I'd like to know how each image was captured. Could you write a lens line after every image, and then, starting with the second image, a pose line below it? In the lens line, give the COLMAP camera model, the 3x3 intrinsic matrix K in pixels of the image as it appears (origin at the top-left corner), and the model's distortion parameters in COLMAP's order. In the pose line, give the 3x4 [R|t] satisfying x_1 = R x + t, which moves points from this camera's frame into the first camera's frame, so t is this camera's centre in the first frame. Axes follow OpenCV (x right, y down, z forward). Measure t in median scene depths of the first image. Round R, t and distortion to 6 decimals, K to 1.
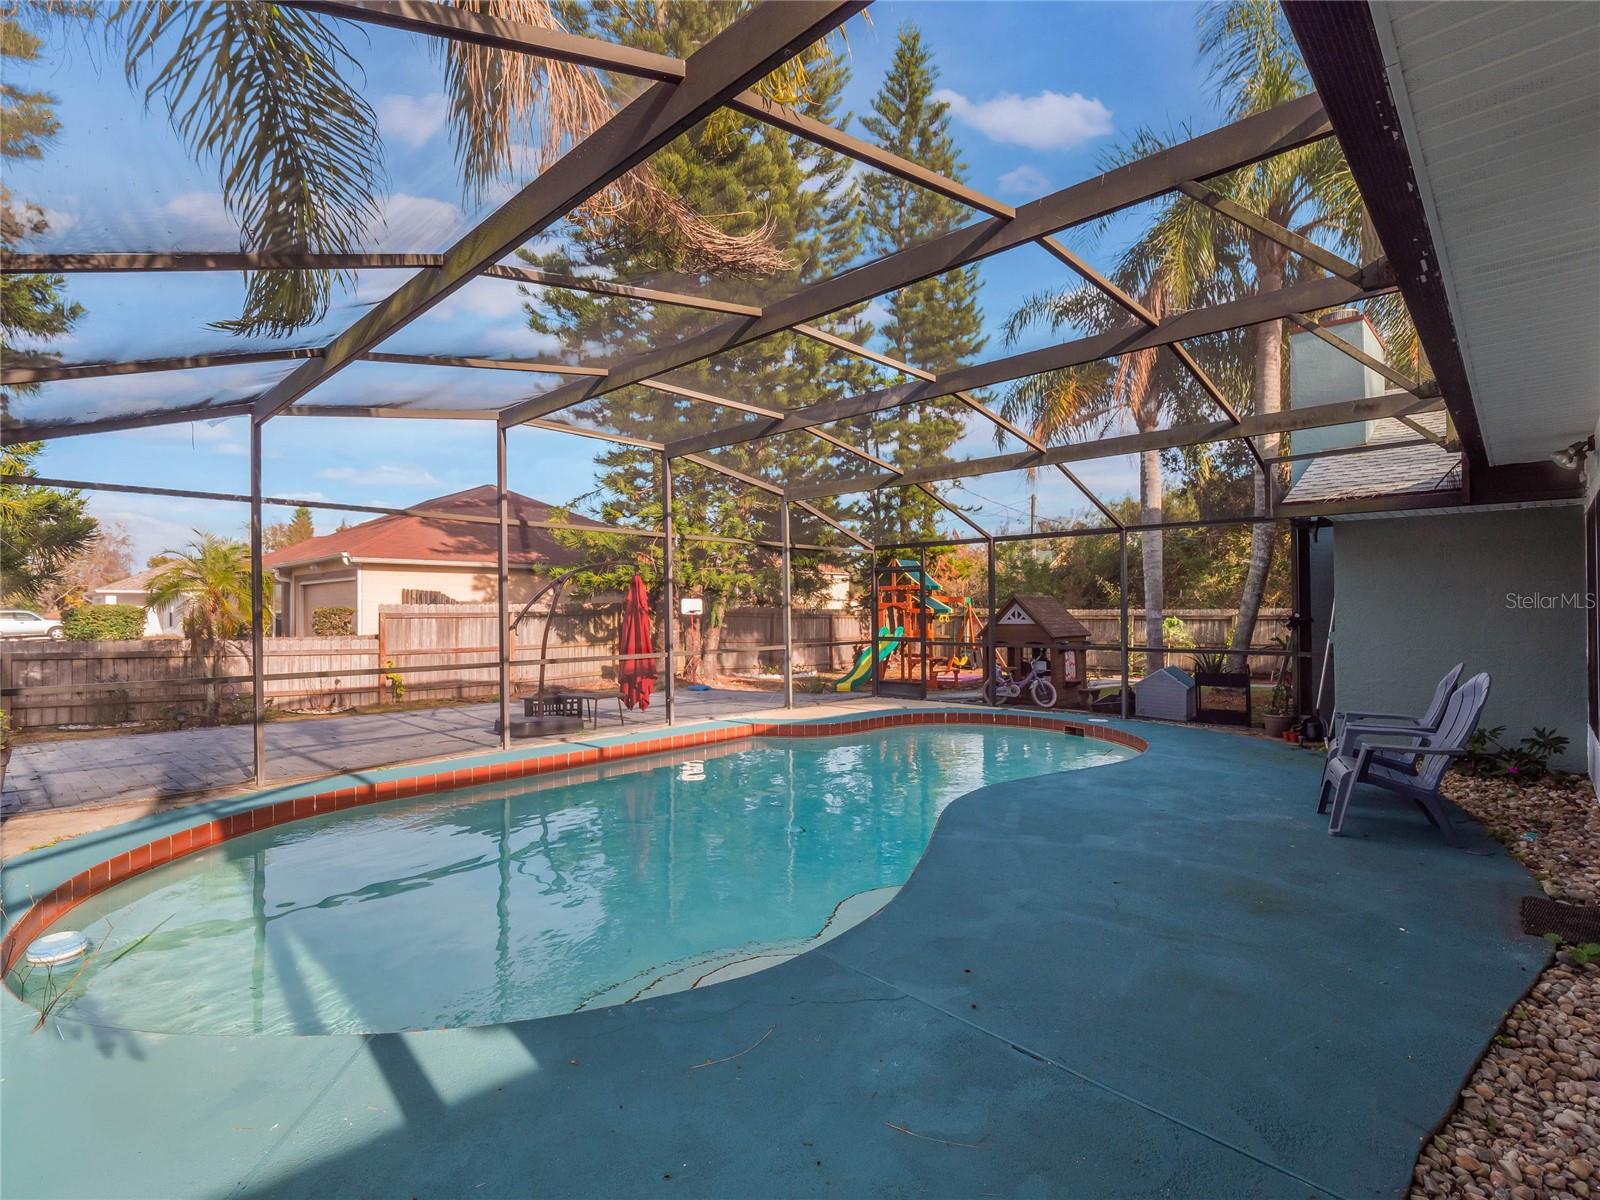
lens RADIAL K [[771.1, 0, 800.0], [0, 771.1, 600.0], [0, 0, 1]] dist [-0.000621, -0.000066]
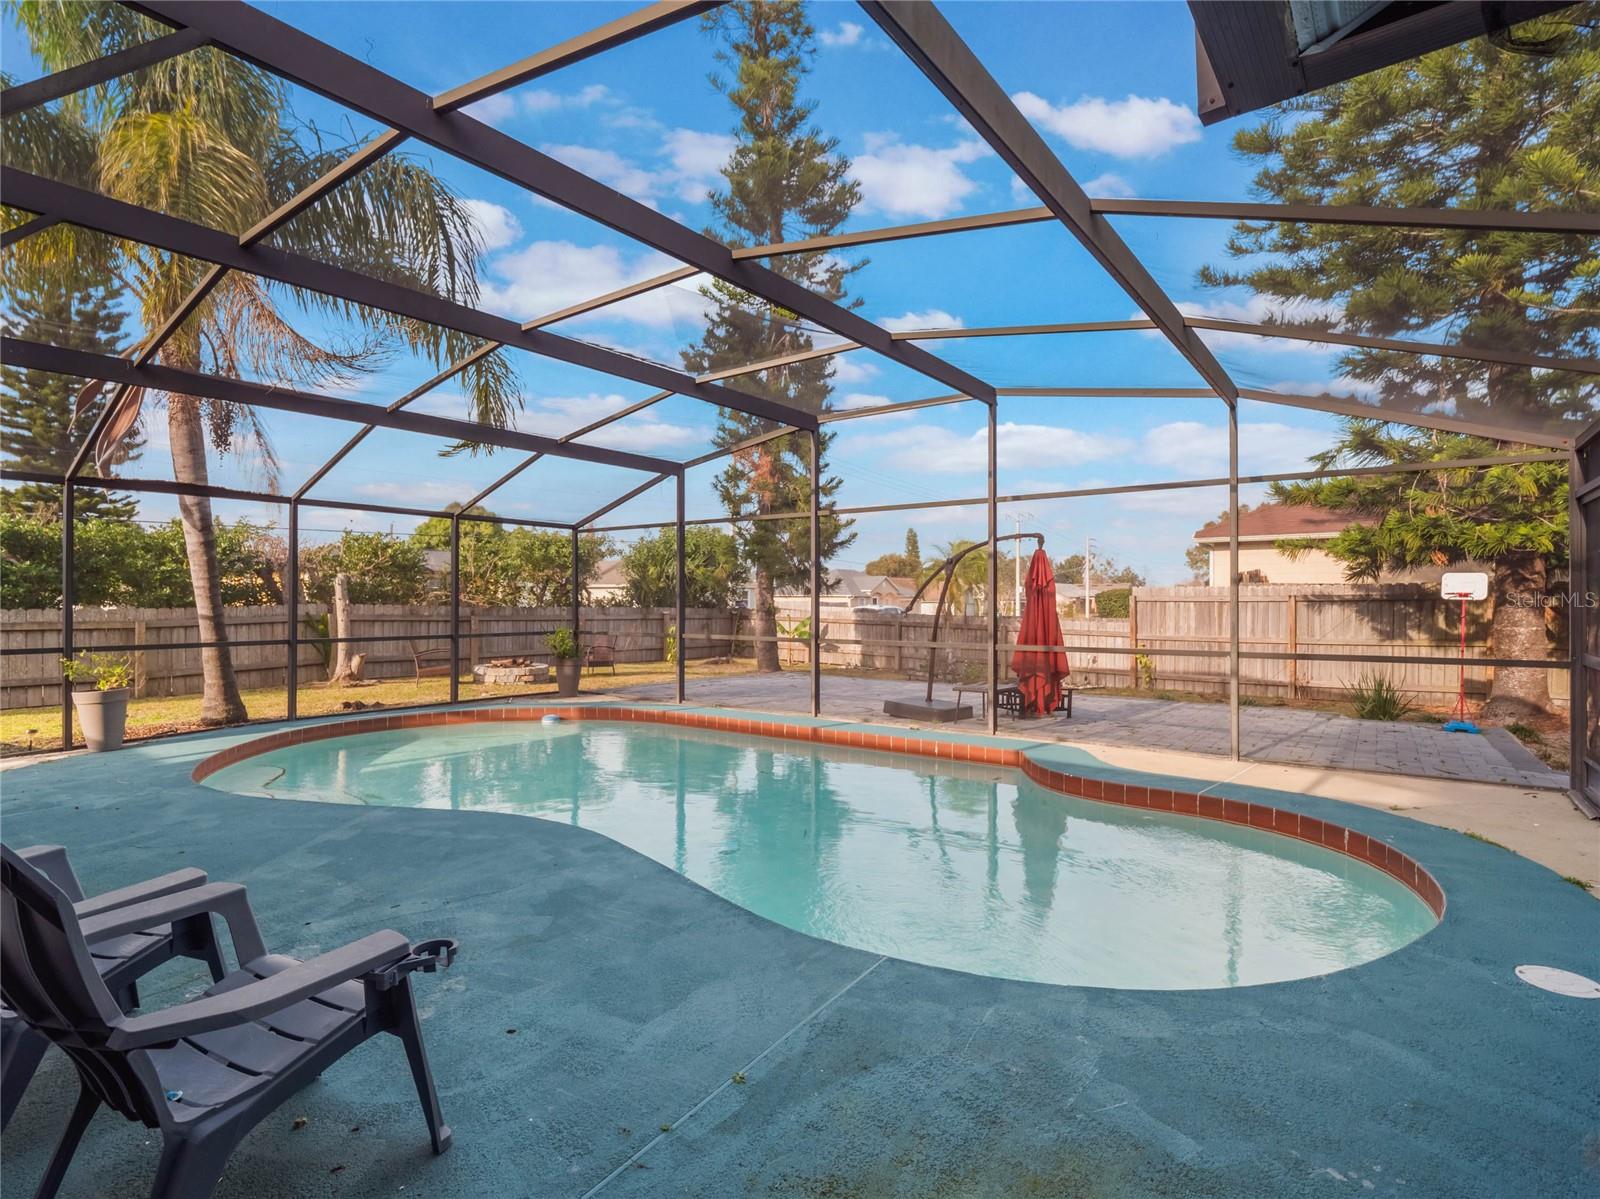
lens RADIAL K [[806.2, 0, 800.0], [0, 806.2, 599.5], [0, 0, 1]] dist [-0.001307, -0.000240]
pose [[0.104867, 0.007616, -0.994457, 0.417903], [0.010818, 0.999903, 0.008798, 0.008062], [0.994427, -0.011681, 0.104774, 0.459962]]
